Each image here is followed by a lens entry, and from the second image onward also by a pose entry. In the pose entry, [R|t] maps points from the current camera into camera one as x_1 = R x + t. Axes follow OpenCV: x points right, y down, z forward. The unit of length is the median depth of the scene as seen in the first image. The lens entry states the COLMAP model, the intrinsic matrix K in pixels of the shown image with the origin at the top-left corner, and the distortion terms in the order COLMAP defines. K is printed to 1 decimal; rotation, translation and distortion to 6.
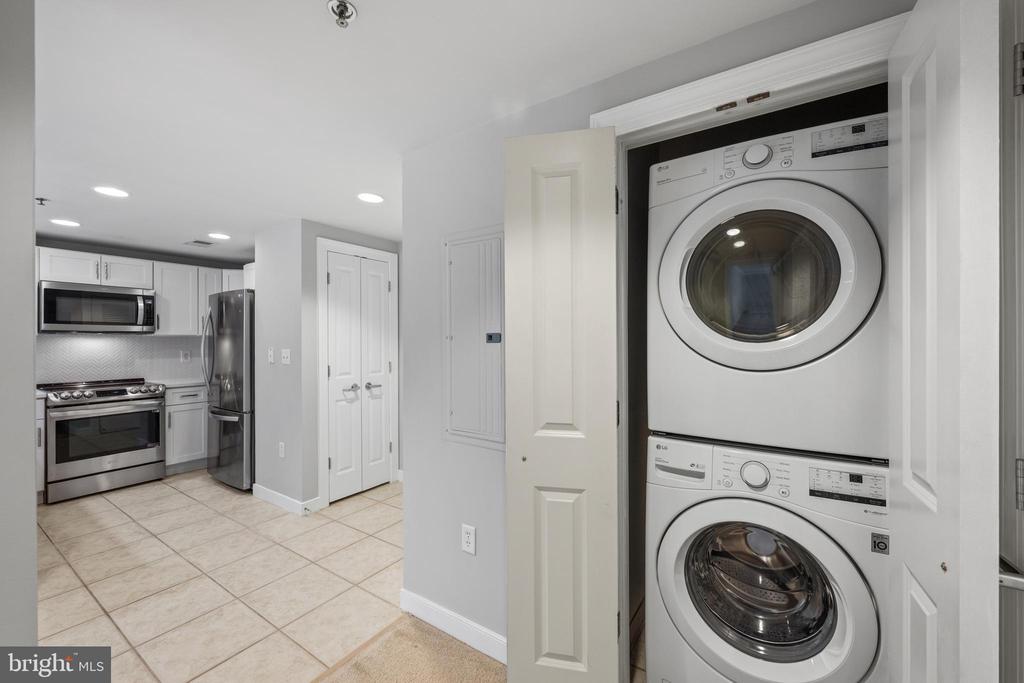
lens RADIAL K [[412.2, 0, 510.3], [0, 412.2, 339.3], [0, 0, 1]] dist [0.000442, 0.000317]
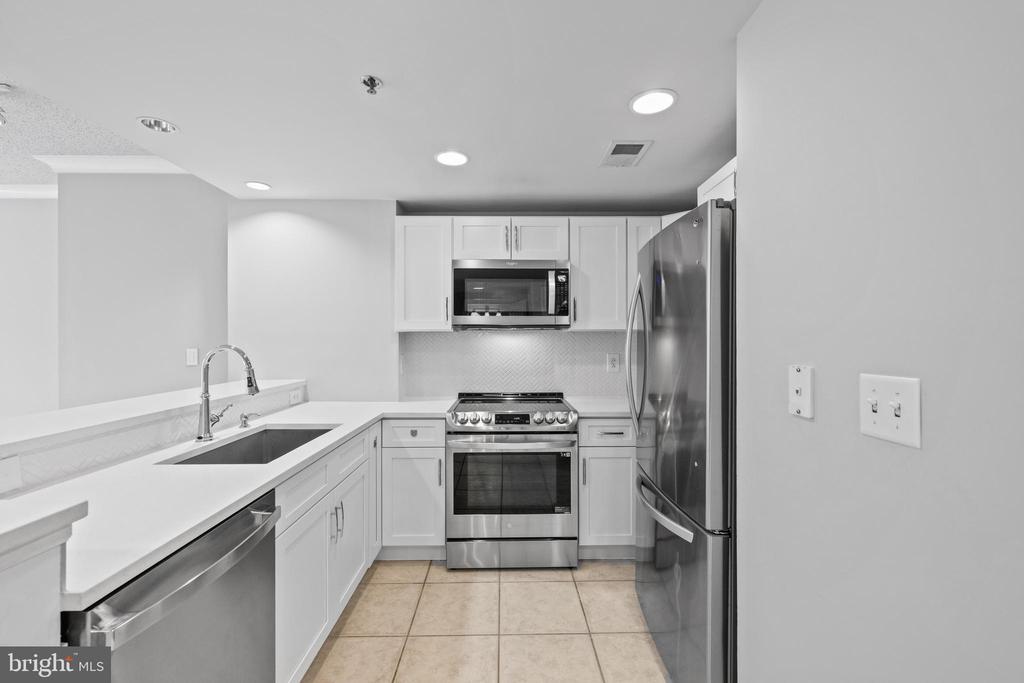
lens RADIAL K [[423.1, 0, 512.0], [0, 423.1, 337.8], [0, 0, 1]] dist [-0.001718, 0.001435]
pose [[0.575818, -0.000607, -0.817578, -0.420176], [-0.000060, 1.000000, -0.000785, 0.002540], [0.817578, 0.000501, 0.575818, 0.612774]]
